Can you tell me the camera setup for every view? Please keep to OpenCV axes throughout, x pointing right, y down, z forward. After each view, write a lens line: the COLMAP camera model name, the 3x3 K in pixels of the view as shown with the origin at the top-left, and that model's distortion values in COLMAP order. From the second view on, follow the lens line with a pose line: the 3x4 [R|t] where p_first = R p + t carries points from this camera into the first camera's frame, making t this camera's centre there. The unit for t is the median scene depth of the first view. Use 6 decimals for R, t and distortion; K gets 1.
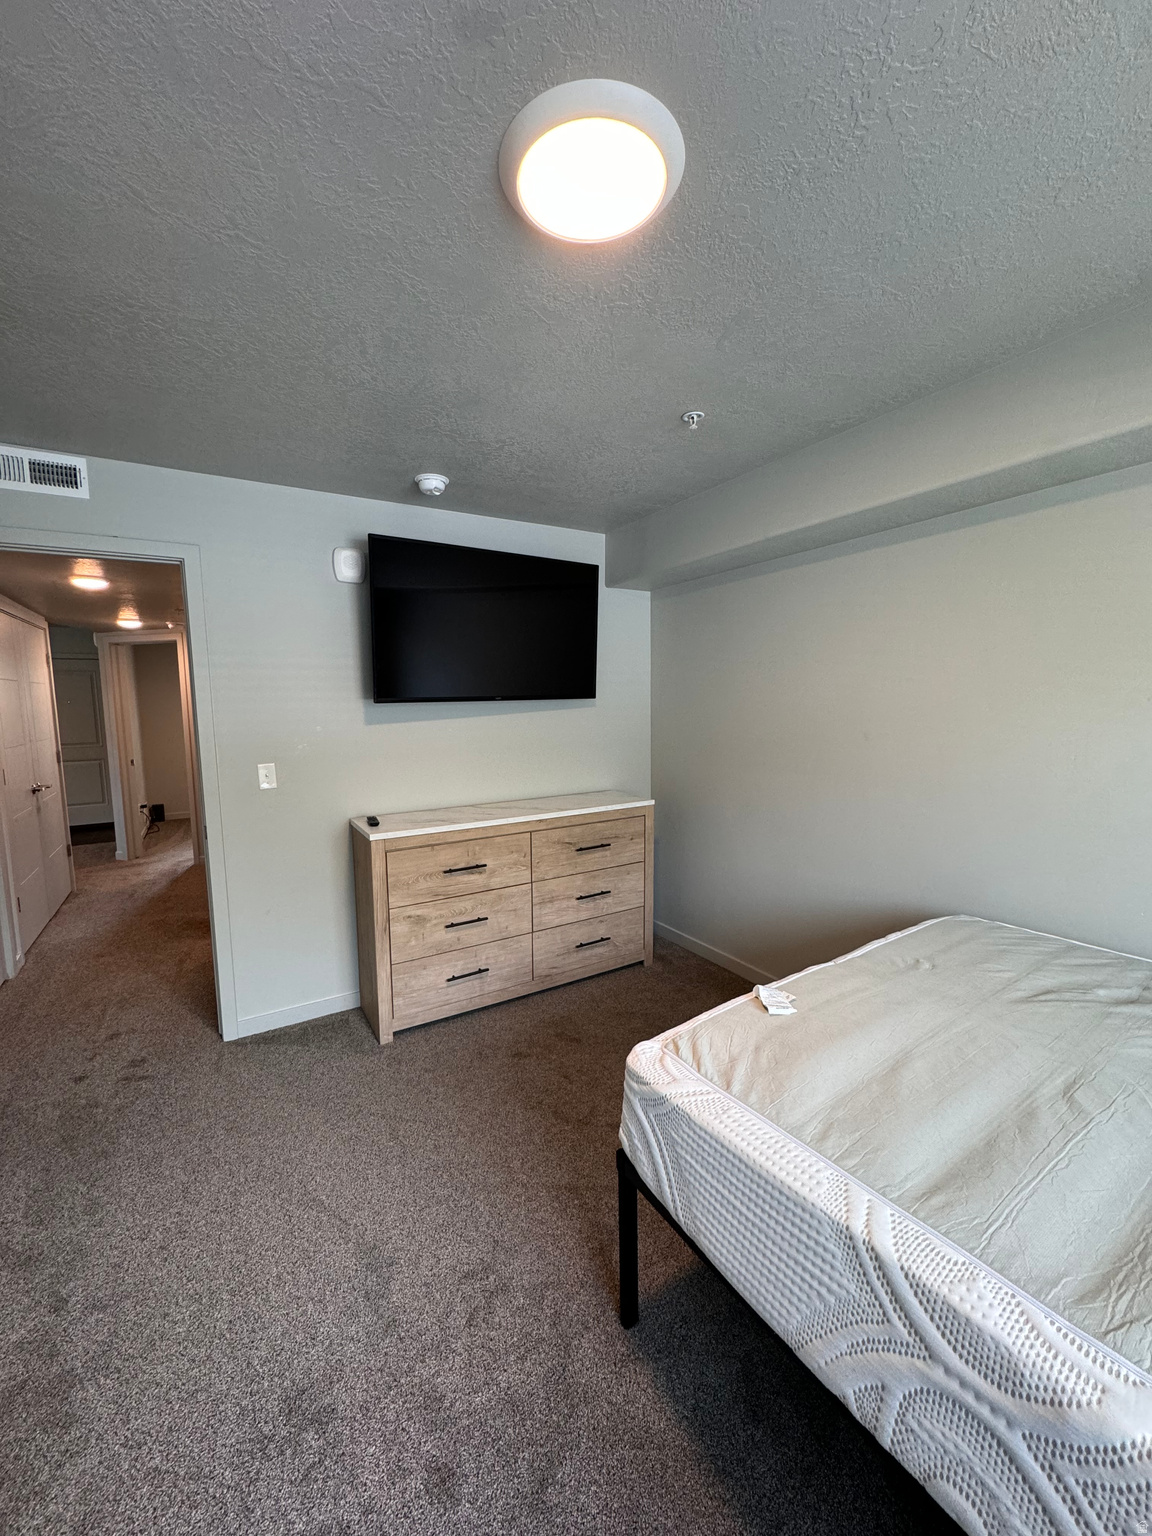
lens RADIAL K [[617.9, 0, 576.0], [0, 617.9, 768.0], [0, 0, 1]] dist [0.001240, 0.000041]
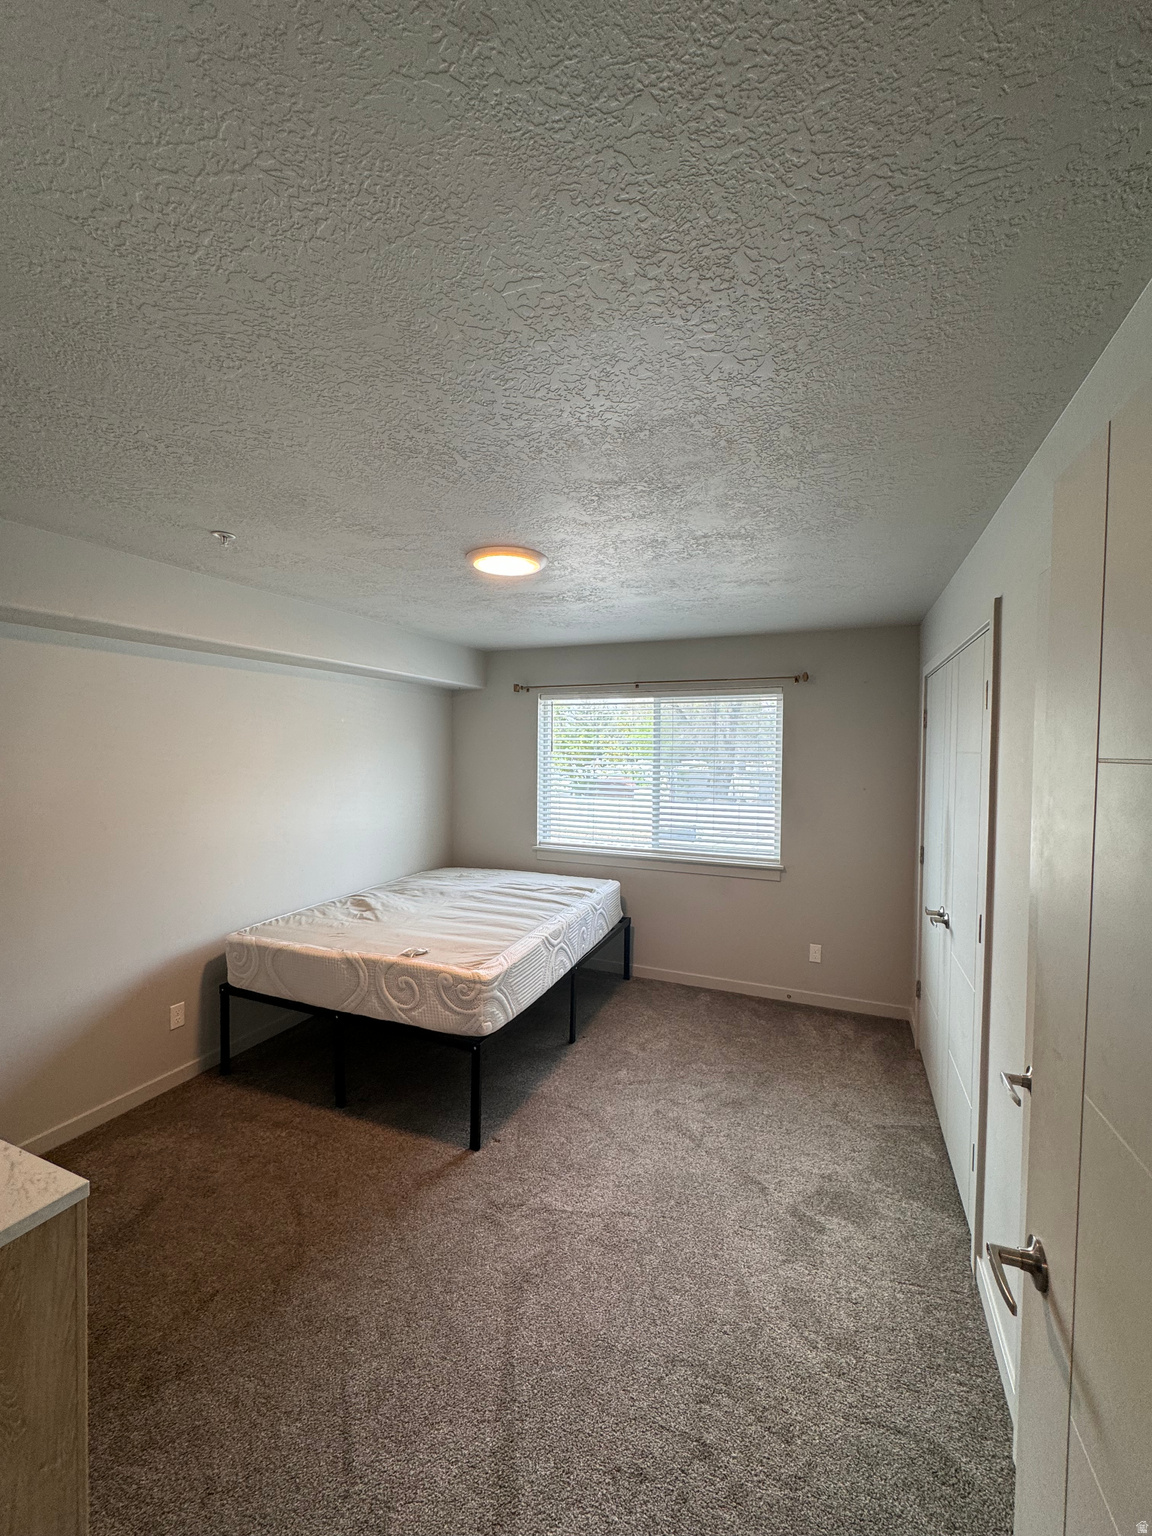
lens RADIAL K [[617.9, 0, 576.0], [0, 617.9, 768.0], [0, 0, 1]] dist [0.001240, 0.000041]
pose [[-0.574971, -0.020614, 0.817914, -1.672840], [0.109496, 0.988751, 0.101892, -0.352025], [-0.810814, 0.148143, -0.566246, 1.818651]]
